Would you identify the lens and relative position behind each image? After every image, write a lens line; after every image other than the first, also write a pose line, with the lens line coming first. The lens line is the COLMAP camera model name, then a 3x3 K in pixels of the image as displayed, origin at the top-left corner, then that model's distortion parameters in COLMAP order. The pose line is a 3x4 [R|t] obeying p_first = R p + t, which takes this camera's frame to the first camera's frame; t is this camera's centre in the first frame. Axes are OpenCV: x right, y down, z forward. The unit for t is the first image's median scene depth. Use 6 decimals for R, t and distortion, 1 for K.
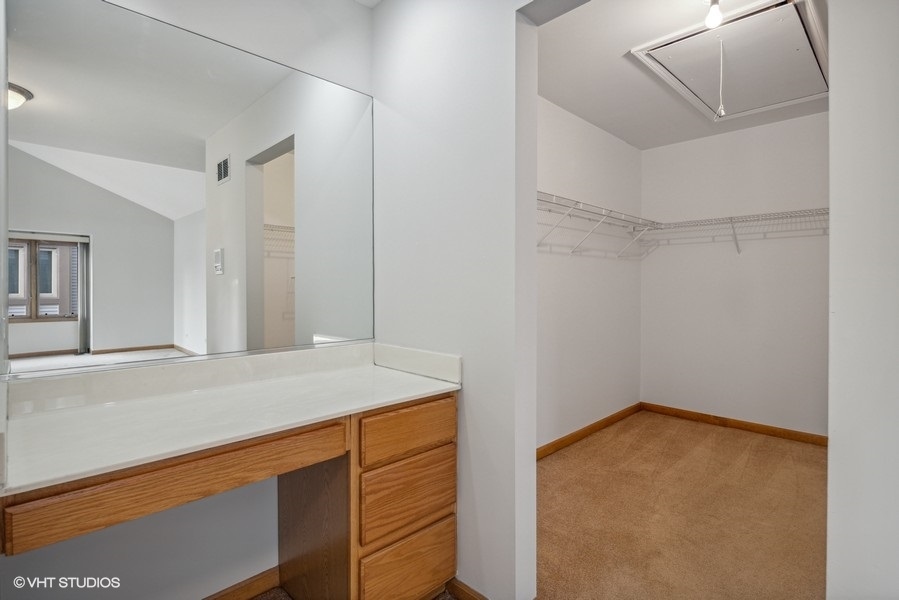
lens RADIAL K [[433.2, 0, 453.0], [0, 433.2, 294.6], [0, 0, 1]] dist [0.001997, -0.000020]
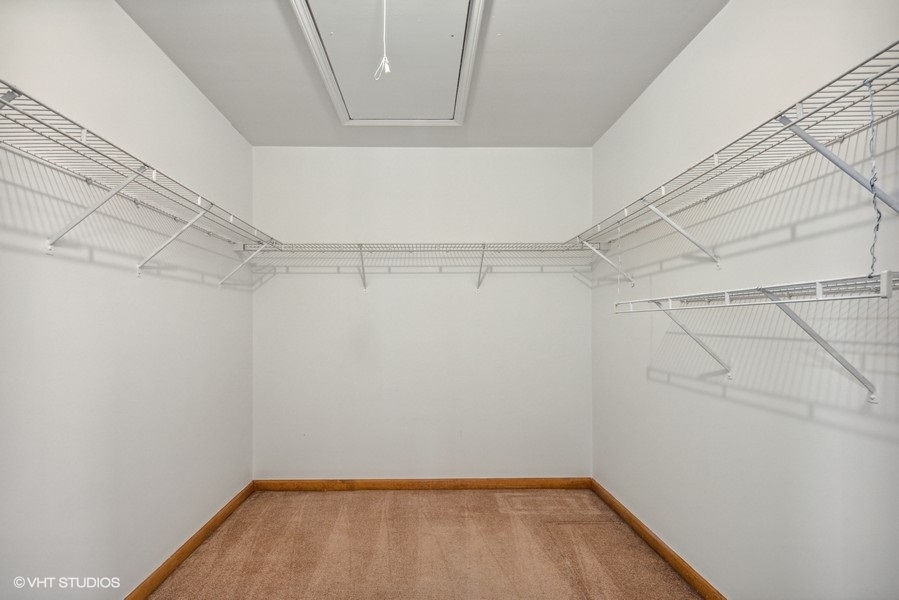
lens RADIAL K [[450.9, 0, 438.6], [0, 450.9, 320.7], [0, 0, 1]] dist [0.003651, -0.003304]
pose [[0.679982, 0.004277, 0.733216, 0.097692], [0.018528, 0.999563, -0.023013, -0.005986], [-0.732994, 0.029233, 0.679606, 0.284438]]
